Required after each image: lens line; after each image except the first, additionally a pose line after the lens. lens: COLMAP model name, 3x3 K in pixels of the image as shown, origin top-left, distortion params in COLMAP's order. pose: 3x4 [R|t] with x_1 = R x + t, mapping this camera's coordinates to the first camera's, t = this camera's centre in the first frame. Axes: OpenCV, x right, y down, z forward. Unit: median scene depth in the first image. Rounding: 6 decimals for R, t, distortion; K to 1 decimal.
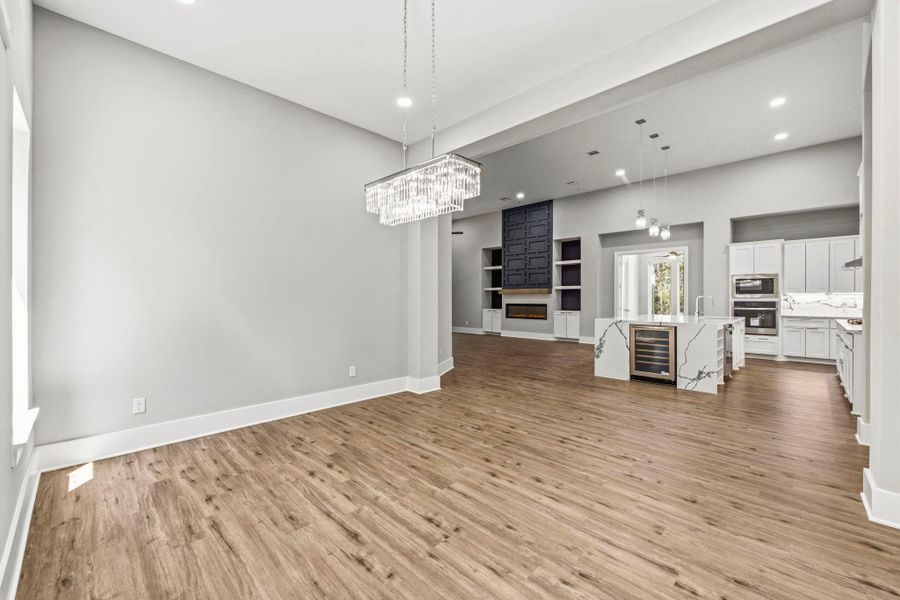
lens RADIAL K [[368.5, 0, 438.2], [0, 368.5, 299.6], [0, 0, 1]] dist [-0.005387, -0.000694]
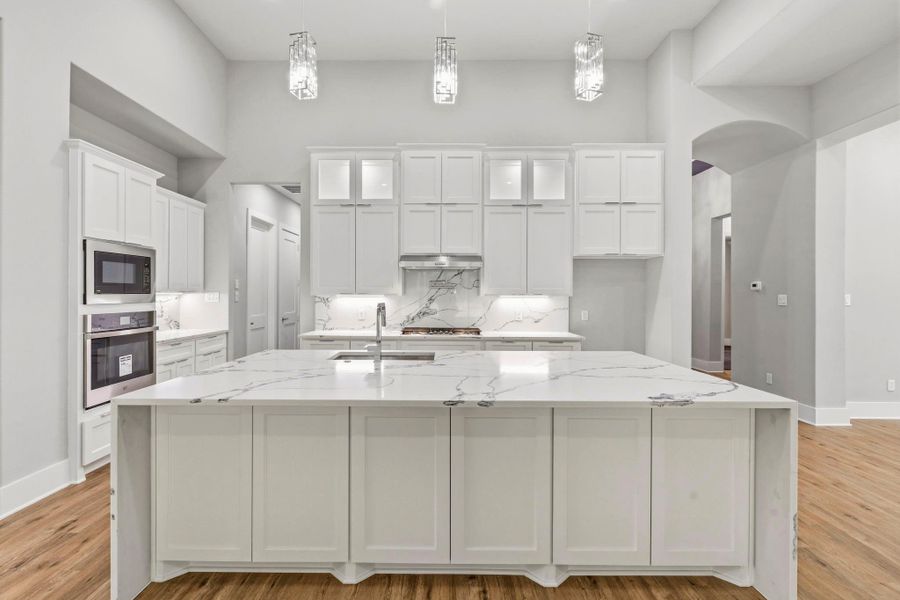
lens RADIAL K [[430.7, 0, 444.2], [0, 430.7, 288.4], [0, 0, 1]] dist [-0.002239, -0.000443]
pose [[-0.712678, 0.003912, 0.701481, 0.301931], [-0.004632, 0.999936, -0.010281, -0.017868], [-0.701476, -0.010576, -0.712614, 1.083159]]
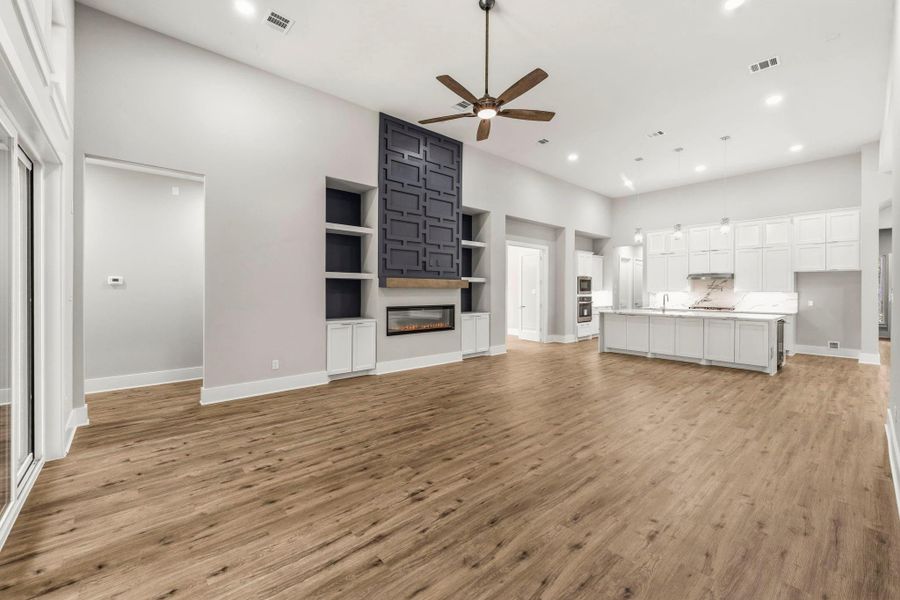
lens RADIAL K [[368.5, 0, 441.8], [0, 368.5, 290.2], [0, 0, 1]] dist [-0.005387, -0.000694]
pose [[0.062035, -0.001985, 0.998072, -0.482702], [-0.002920, 0.999993, 0.002171, -0.020249], [-0.998070, -0.003049, 0.062028, 1.424700]]
